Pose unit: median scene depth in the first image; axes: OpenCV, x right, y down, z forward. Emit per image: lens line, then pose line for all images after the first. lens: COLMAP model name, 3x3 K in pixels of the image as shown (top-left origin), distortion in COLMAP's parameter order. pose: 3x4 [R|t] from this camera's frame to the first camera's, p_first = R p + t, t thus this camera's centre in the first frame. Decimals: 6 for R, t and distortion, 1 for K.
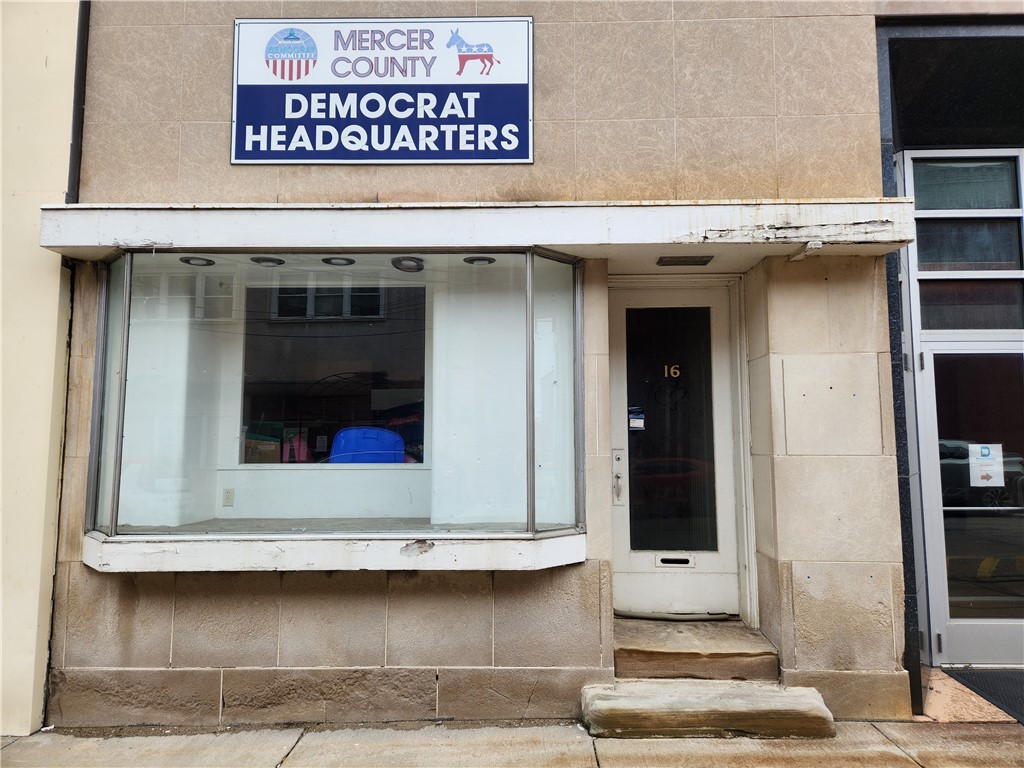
lens RADIAL K [[629.8, 0, 512.0], [0, 629.8, 384.0], [0, 0, 1]] dist [0.075814, -0.061071]
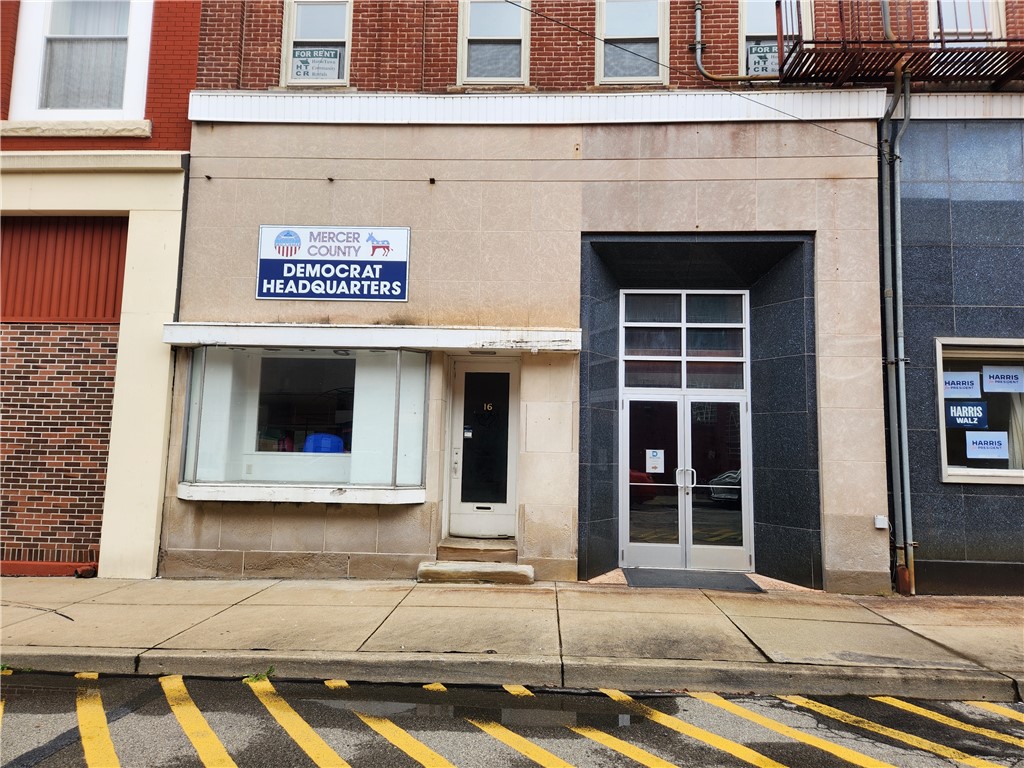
lens RADIAL K [[629.8, 0, 512.0], [0, 629.8, 384.0], [0, 0, 1]] dist [0.075814, -0.061071]
pose [[0.999373, 0.020941, -0.028560, 0.415664], [-0.021321, 0.999687, -0.013065, -0.072413], [0.028277, 0.013665, 0.999507, -0.943283]]
